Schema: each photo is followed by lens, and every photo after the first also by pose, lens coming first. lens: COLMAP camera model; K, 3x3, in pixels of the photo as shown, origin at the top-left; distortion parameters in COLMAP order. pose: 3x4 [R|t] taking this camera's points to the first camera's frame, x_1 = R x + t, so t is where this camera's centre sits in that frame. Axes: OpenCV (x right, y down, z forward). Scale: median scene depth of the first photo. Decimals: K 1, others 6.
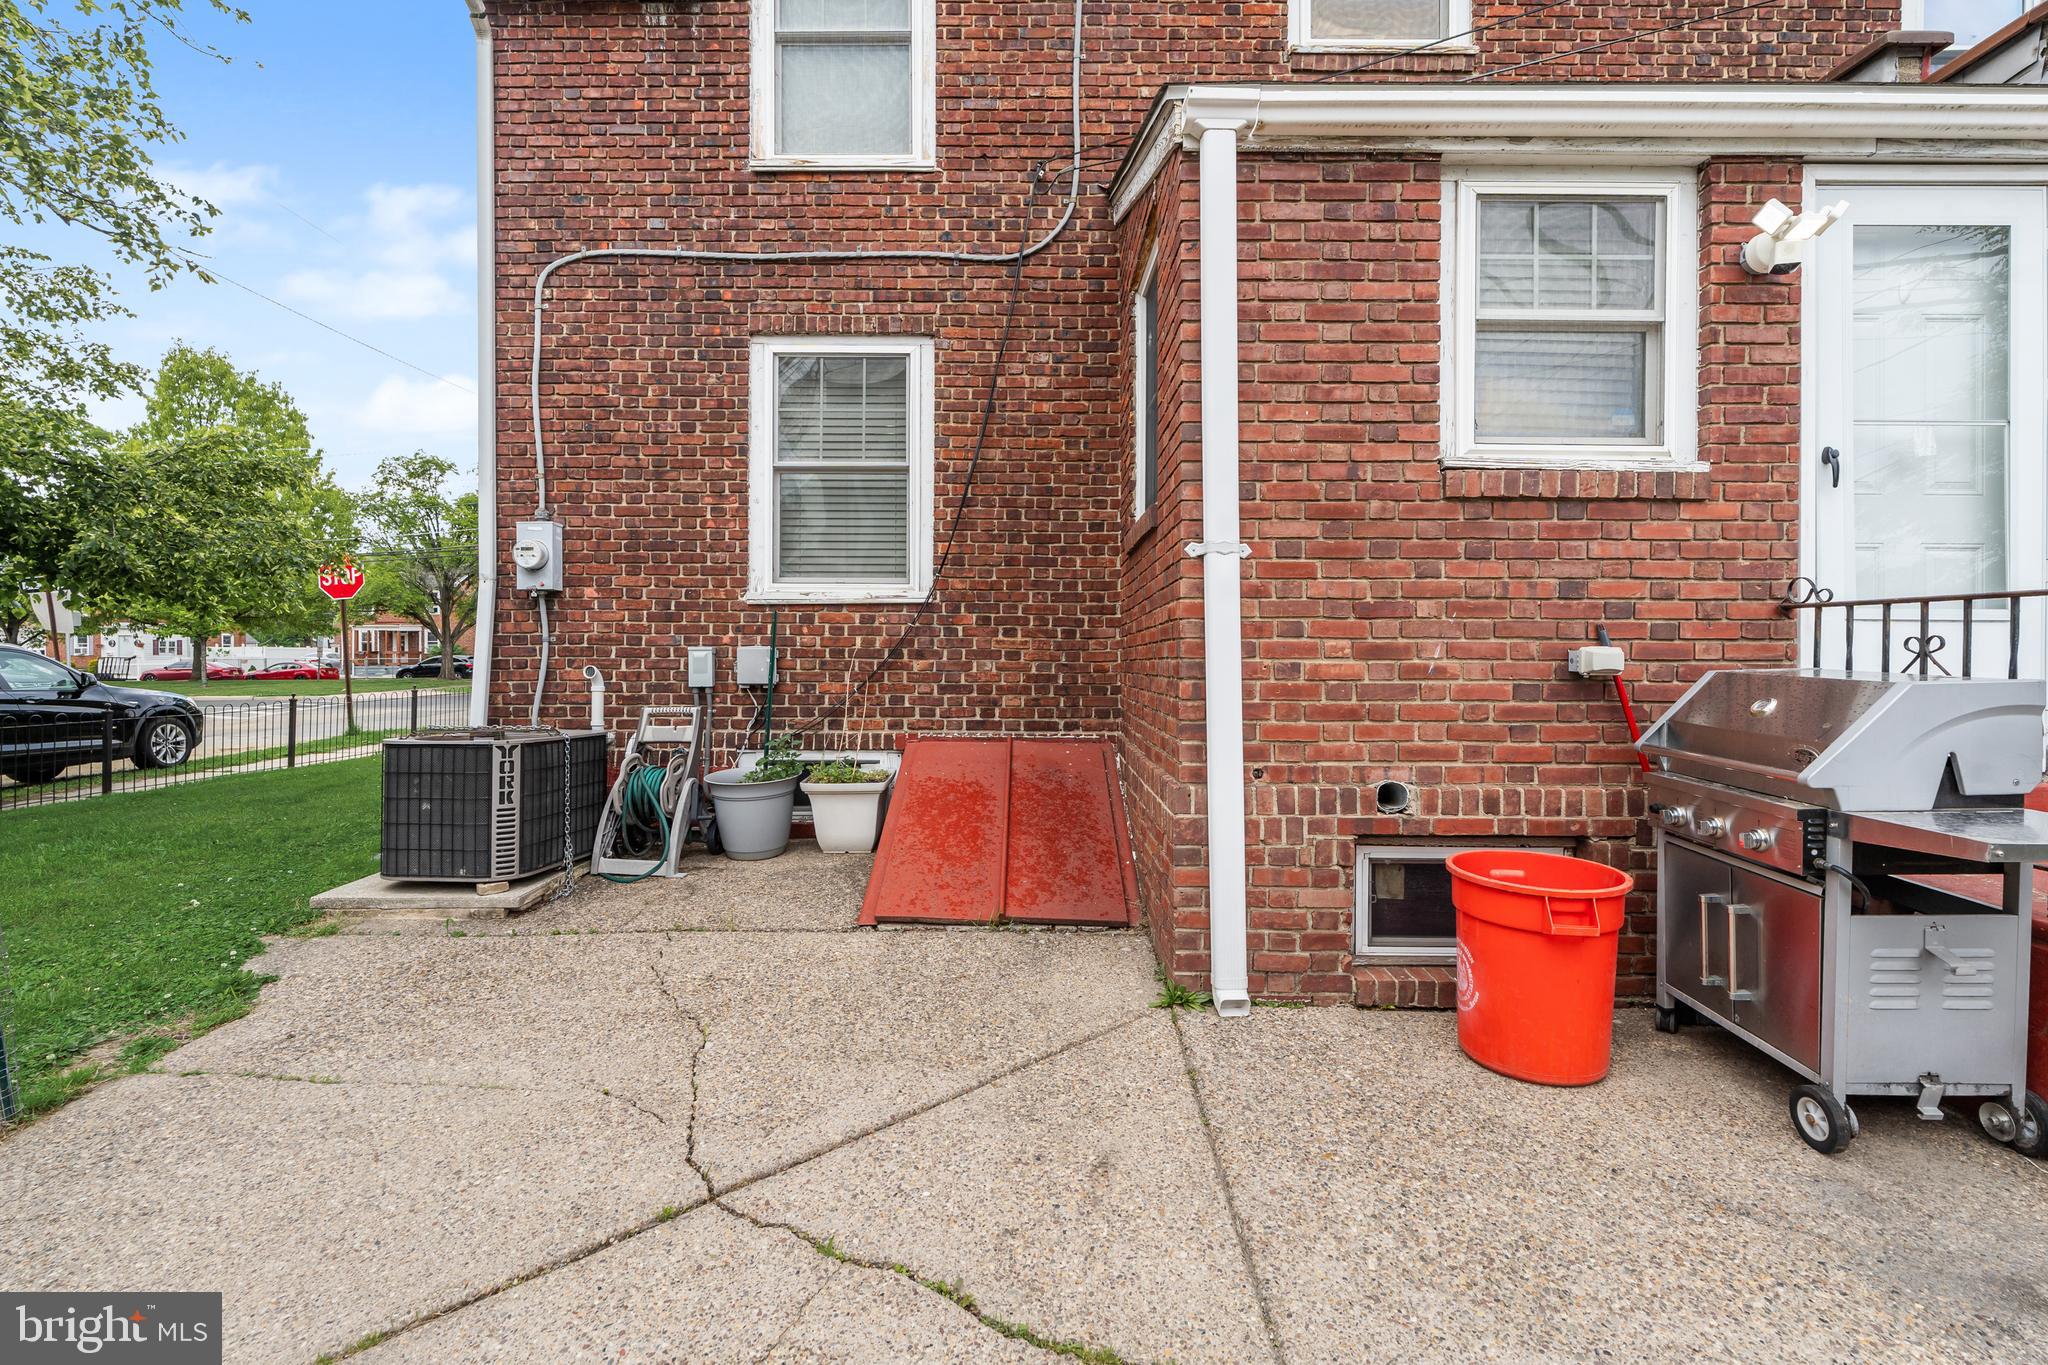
lens RADIAL K [[909.5, 0, 1024.0], [0, 909.5, 682.5], [0, 0, 1]] dist [-0.012657, 0.000827]
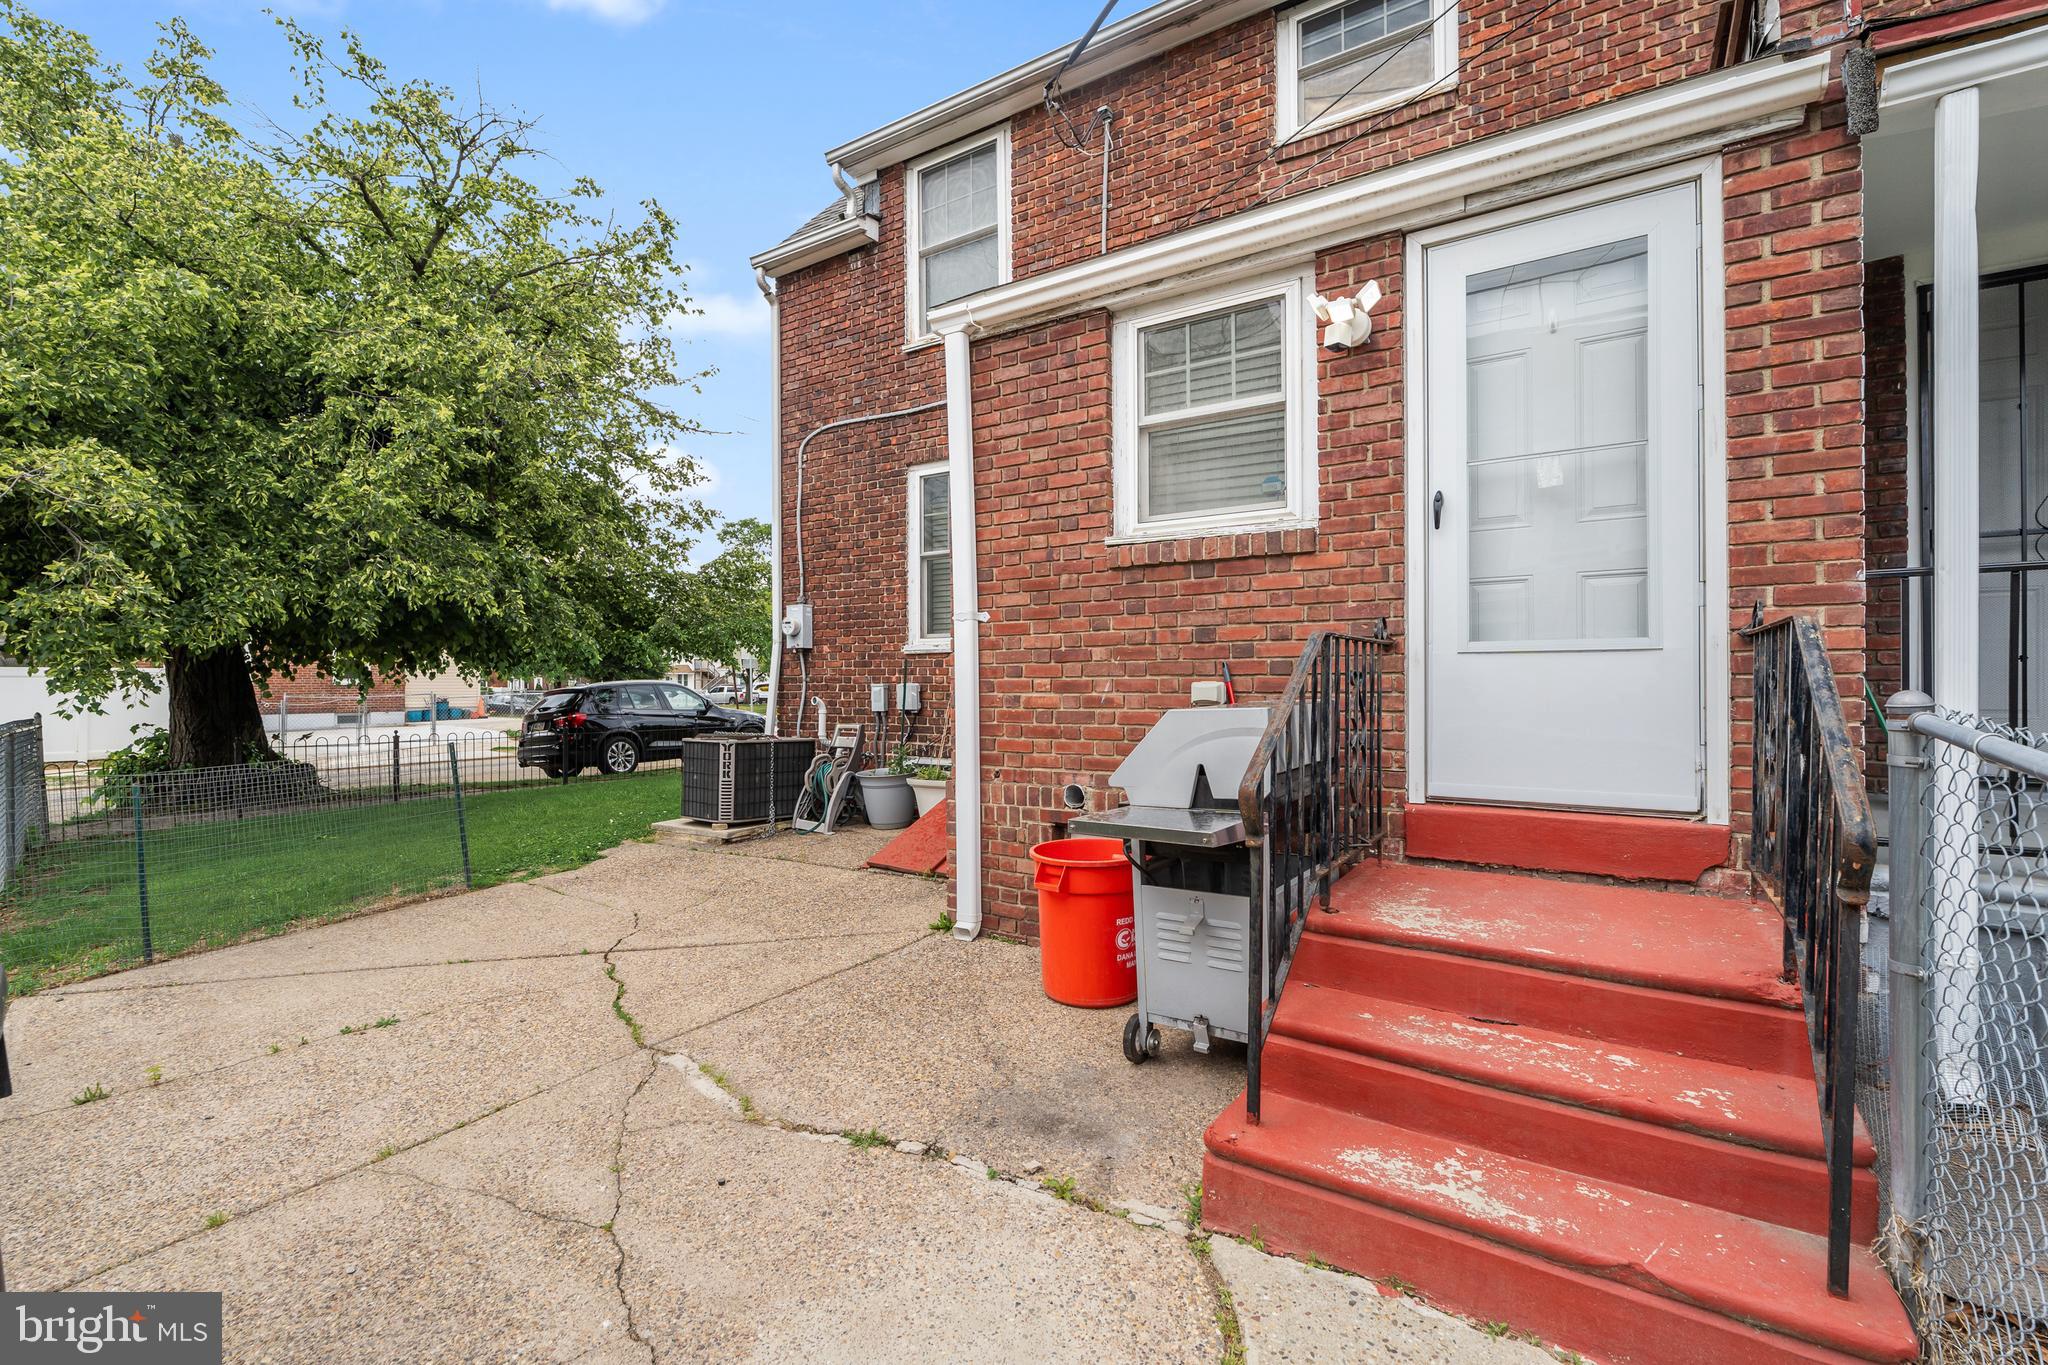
lens RADIAL K [[902.9, 0, 1020.4], [0, 902.9, 704.2], [0, 0, 1]] dist [-0.016374, 0.000158]
pose [[0.837353, 0.004215, -0.546646, 0.847971], [-0.009156, 0.999938, -0.006315, 0.000356], [0.546585, 0.010293, 0.837340, -0.122128]]
